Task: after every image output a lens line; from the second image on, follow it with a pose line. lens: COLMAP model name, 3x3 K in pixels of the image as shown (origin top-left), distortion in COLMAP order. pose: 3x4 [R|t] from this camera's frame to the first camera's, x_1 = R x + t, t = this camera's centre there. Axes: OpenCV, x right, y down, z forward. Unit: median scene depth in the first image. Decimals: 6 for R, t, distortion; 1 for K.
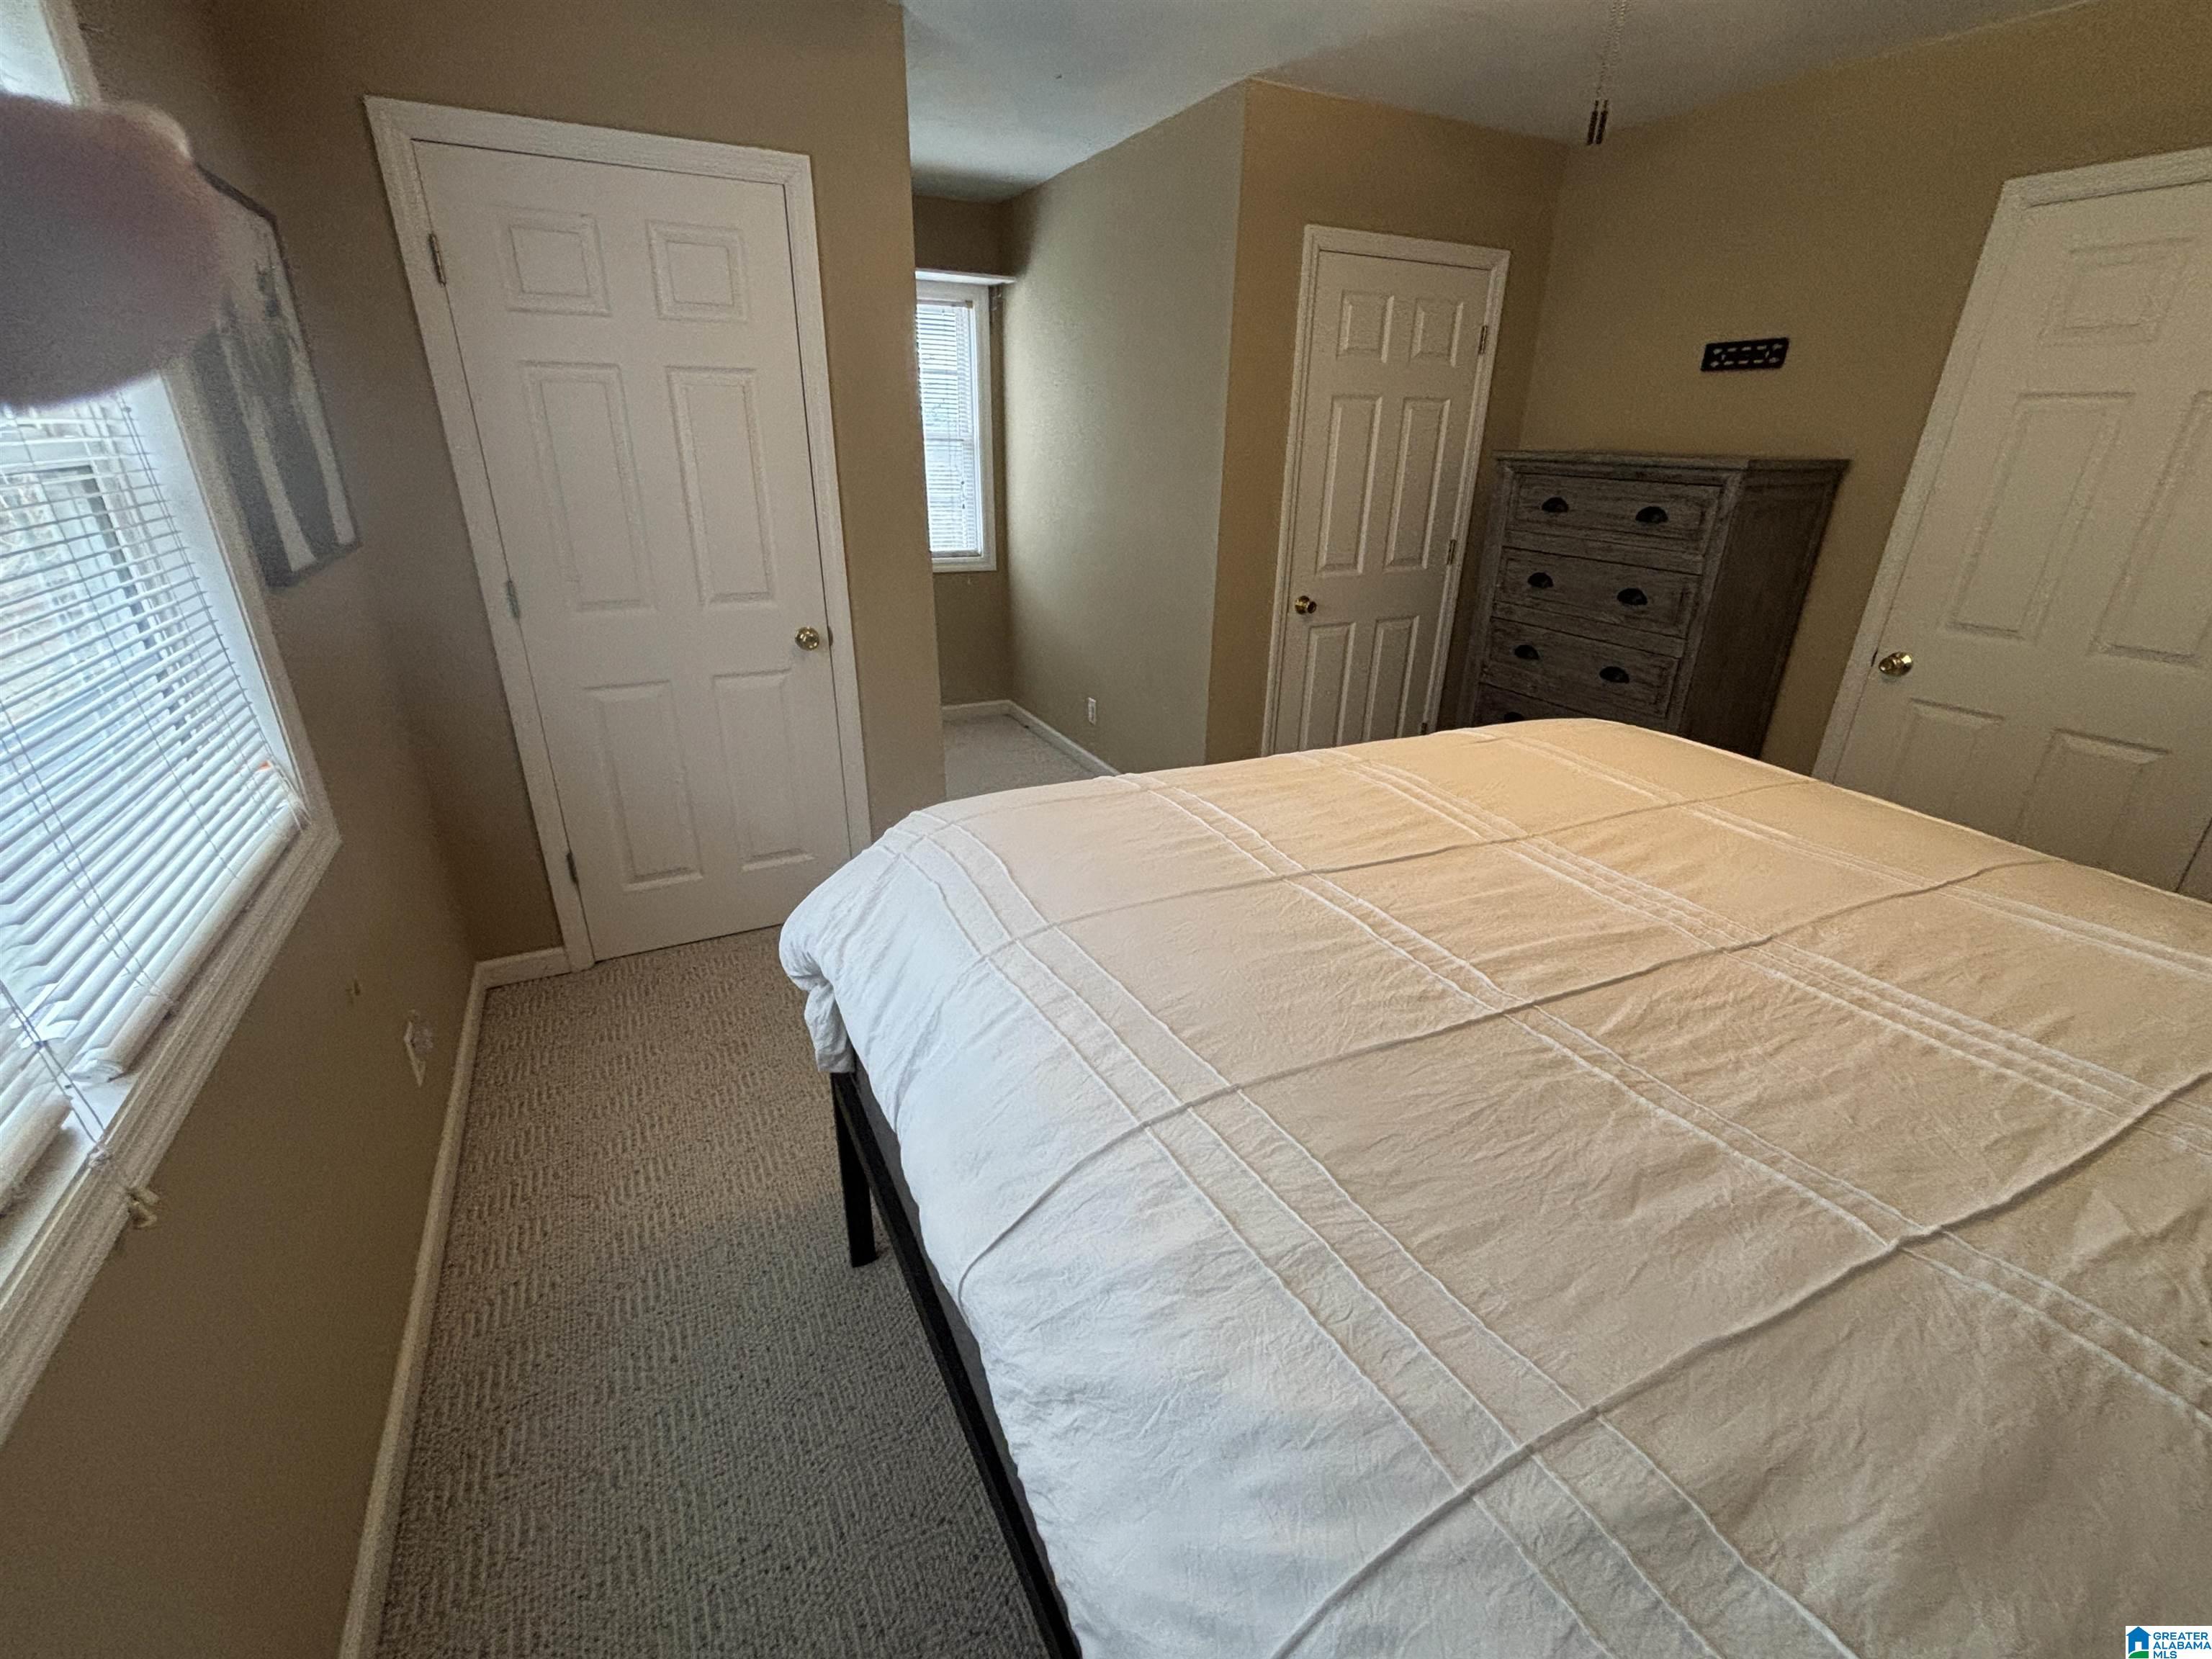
lens RADIAL K [[946.8, 0, 1108.0], [0, 946.8, 830.9], [0, 0, 1]] dist [-0.001330, 0.001205]
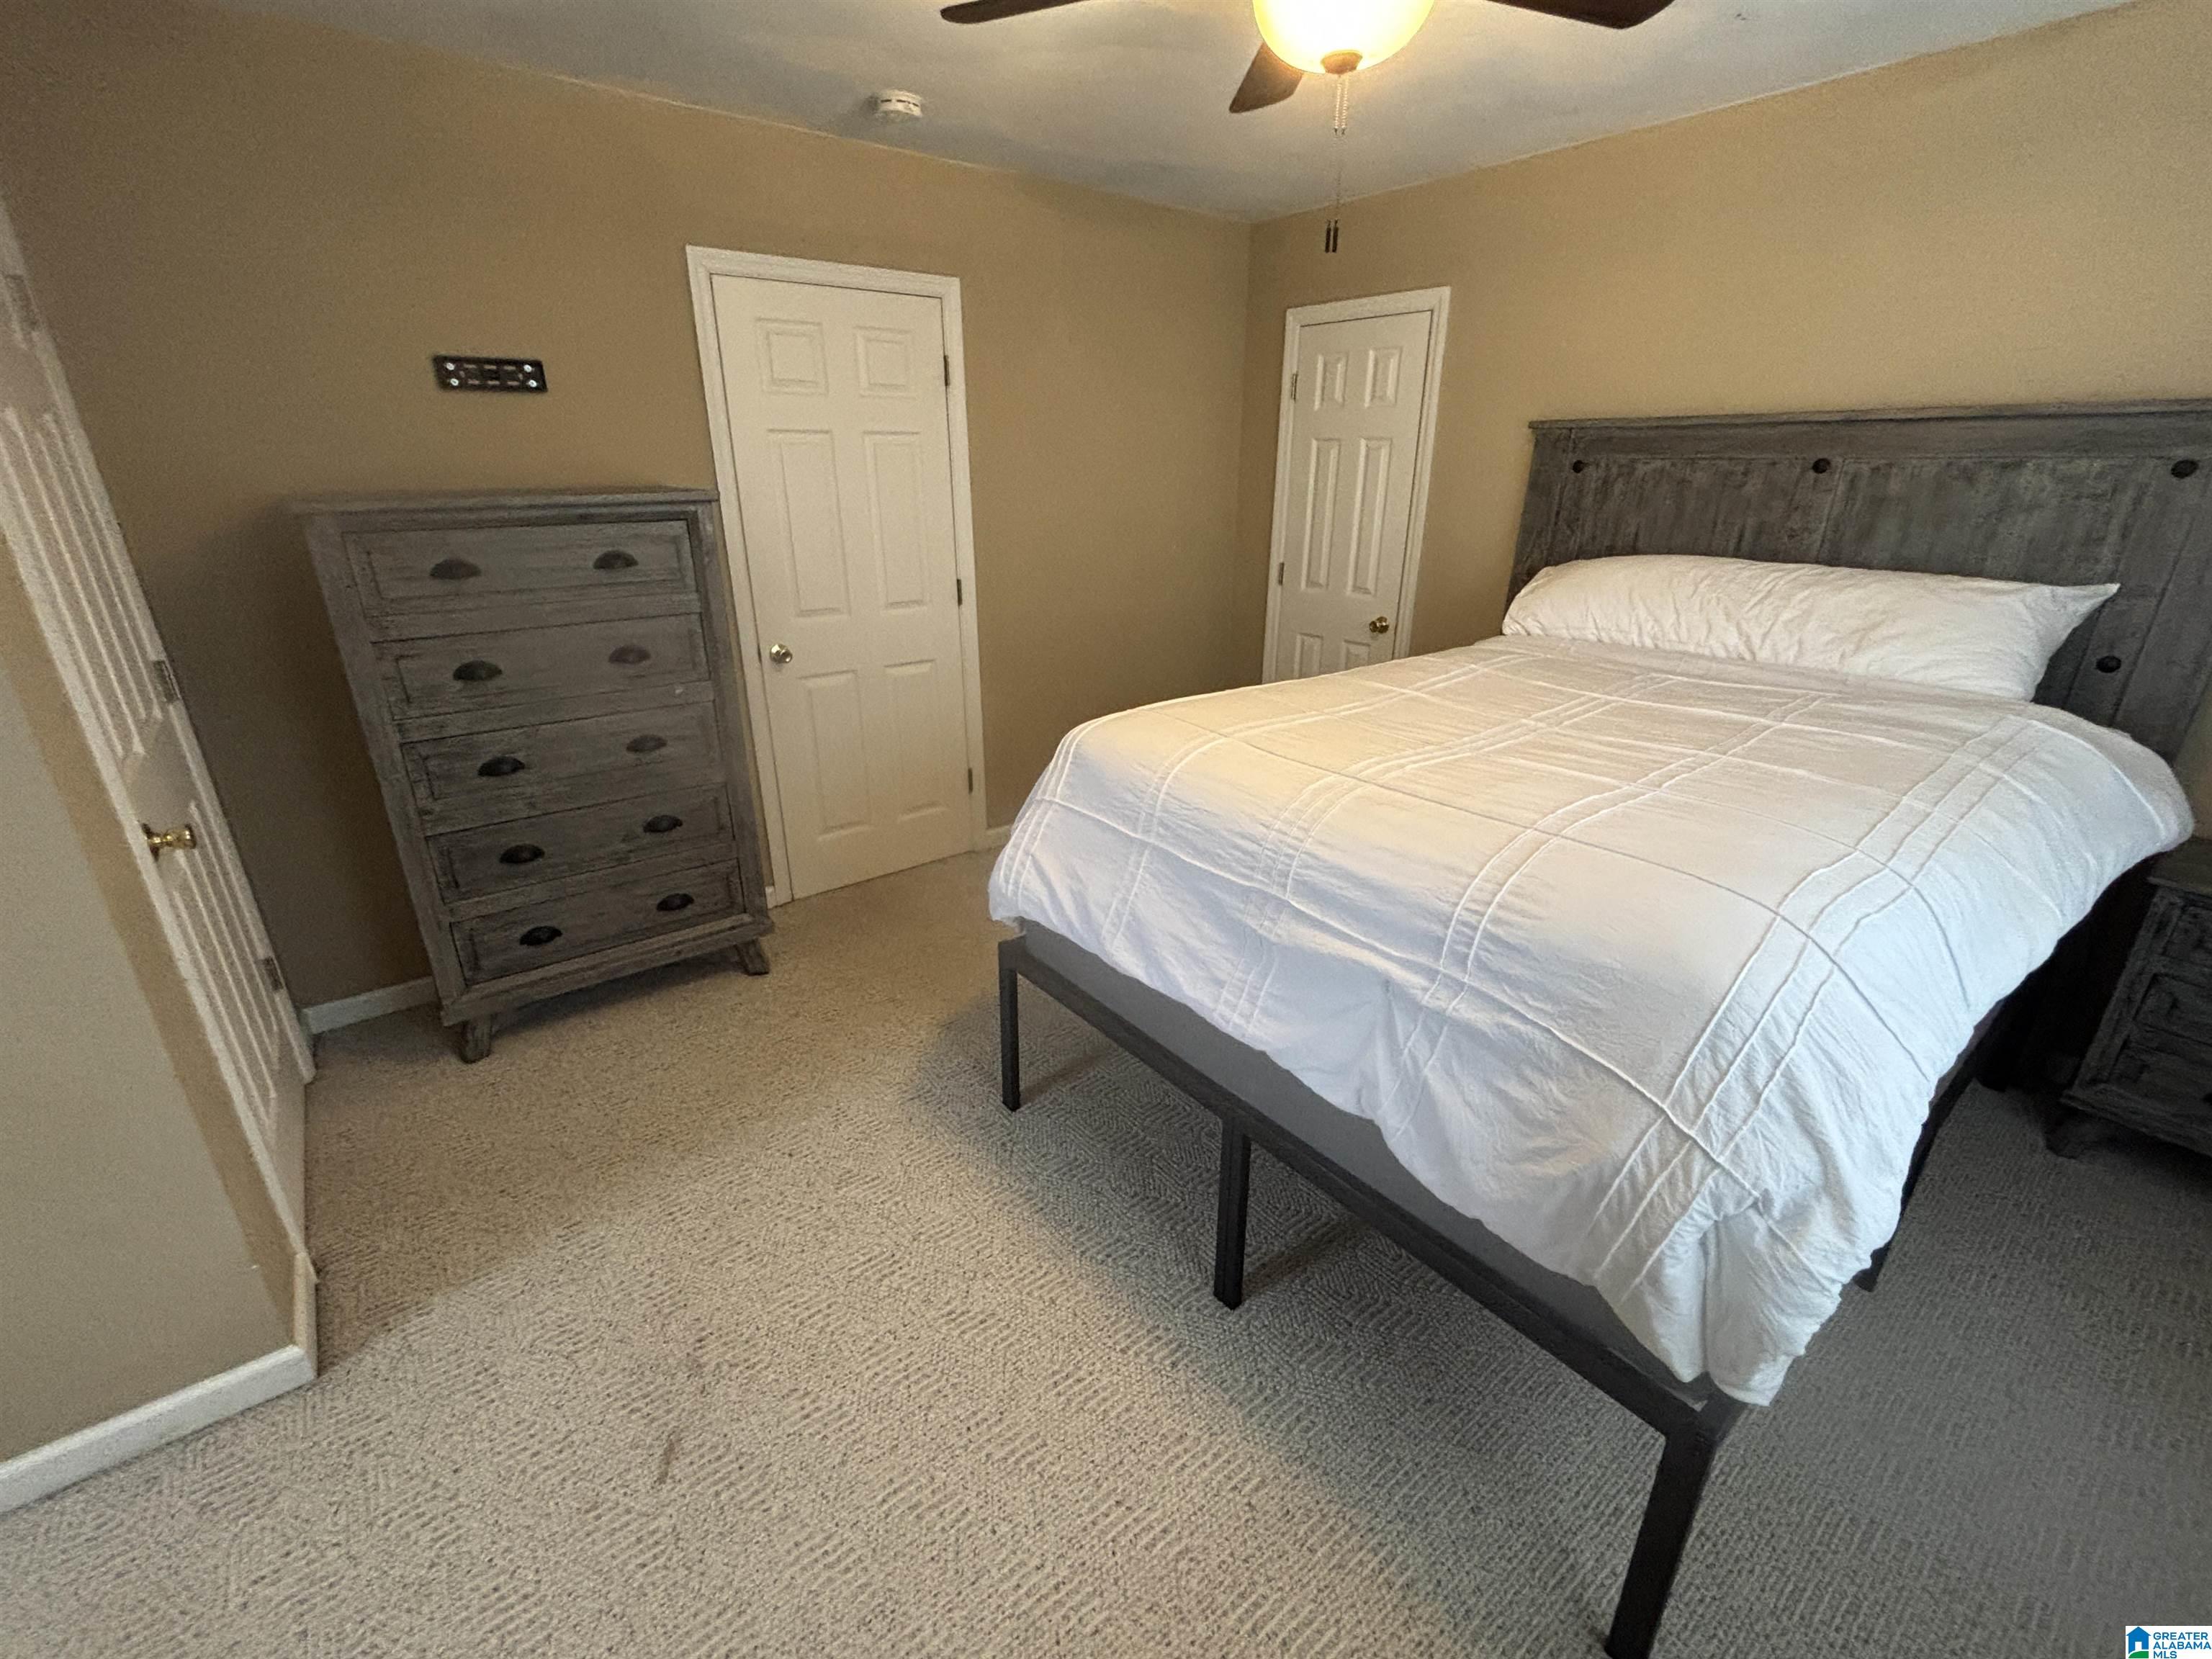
lens RADIAL K [[946.8, 0, 1108.5], [0, 946.8, 821.9], [0, 0, 1]] dist [-0.001330, 0.001205]
pose [[-0.200399, -0.366817, 0.908452, -0.369748], [0.382432, 0.824411, 0.417245, -0.318122], [-0.901990, 0.431037, -0.024929, 0.703768]]
